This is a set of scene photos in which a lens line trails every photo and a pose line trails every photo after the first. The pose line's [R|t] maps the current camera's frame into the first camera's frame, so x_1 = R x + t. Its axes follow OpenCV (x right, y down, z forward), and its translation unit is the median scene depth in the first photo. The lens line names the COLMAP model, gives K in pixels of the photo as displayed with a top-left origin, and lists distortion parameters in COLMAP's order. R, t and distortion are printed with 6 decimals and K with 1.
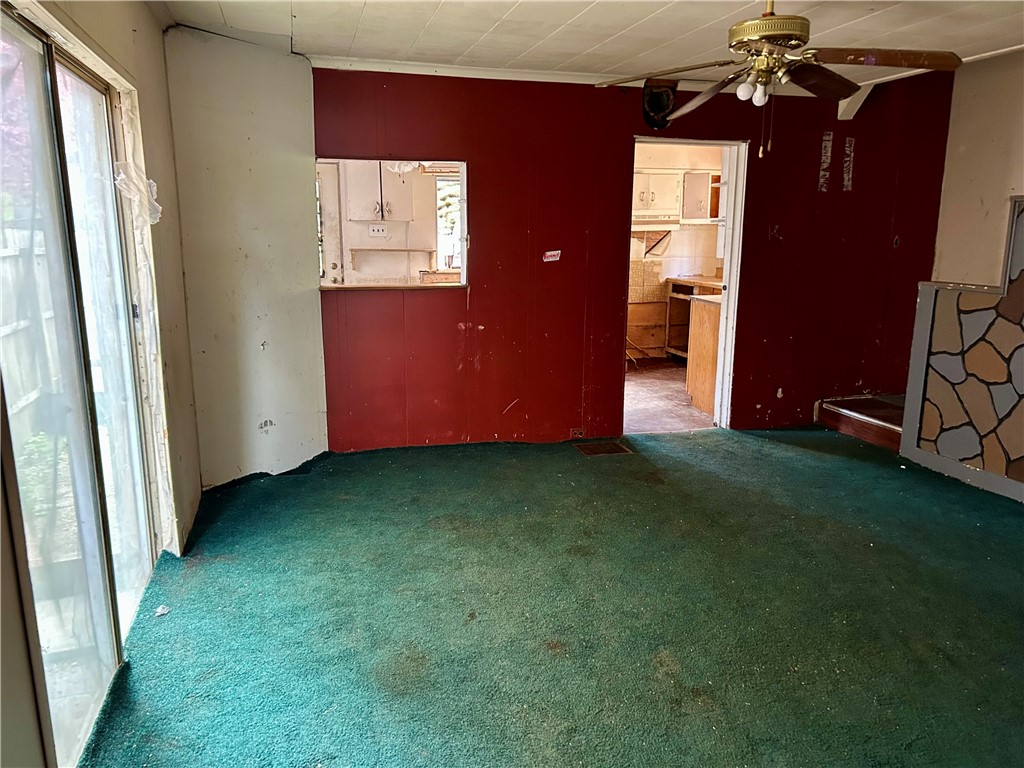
lens RADIAL K [[771.9, 0, 512.0], [0, 771.9, 384.0], [0, 0, 1]] dist [0.069358, -0.105613]
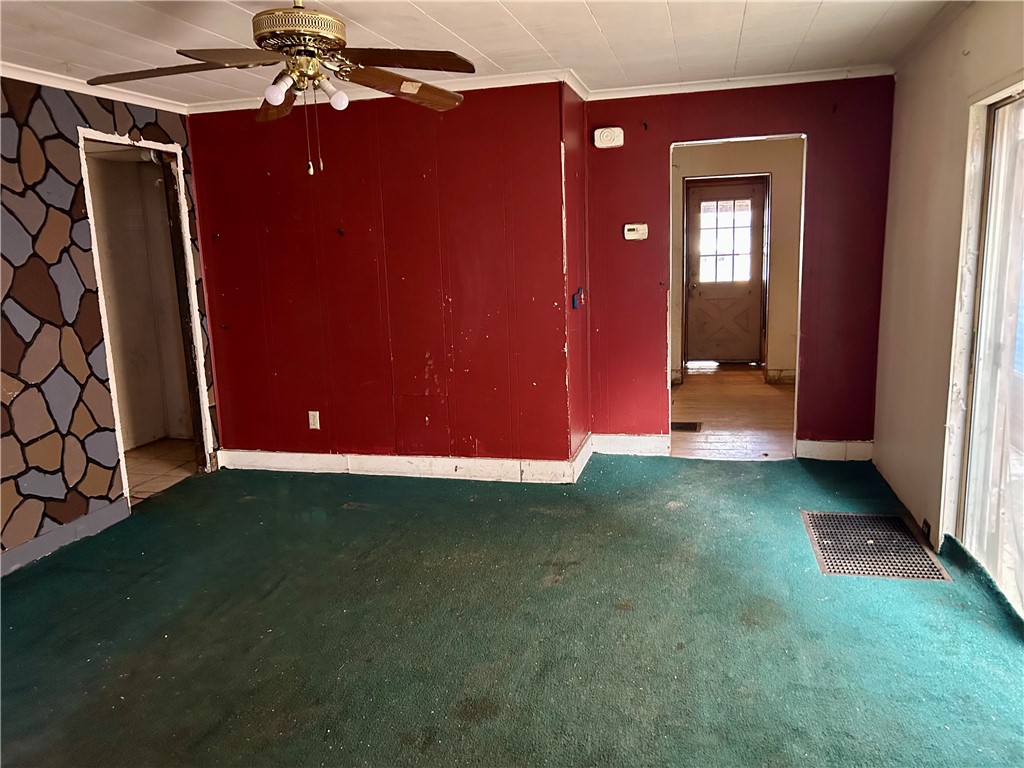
lens RADIAL K [[771.9, 0, 512.0], [0, 771.9, 384.0], [0, 0, 1]] dist [0.069358, -0.105613]
pose [[-0.867205, -0.059492, 0.494384, -0.318843], [0.135061, 0.927518, 0.348525, -0.354945], [-0.479284, 0.369015, -0.796313, 1.701378]]
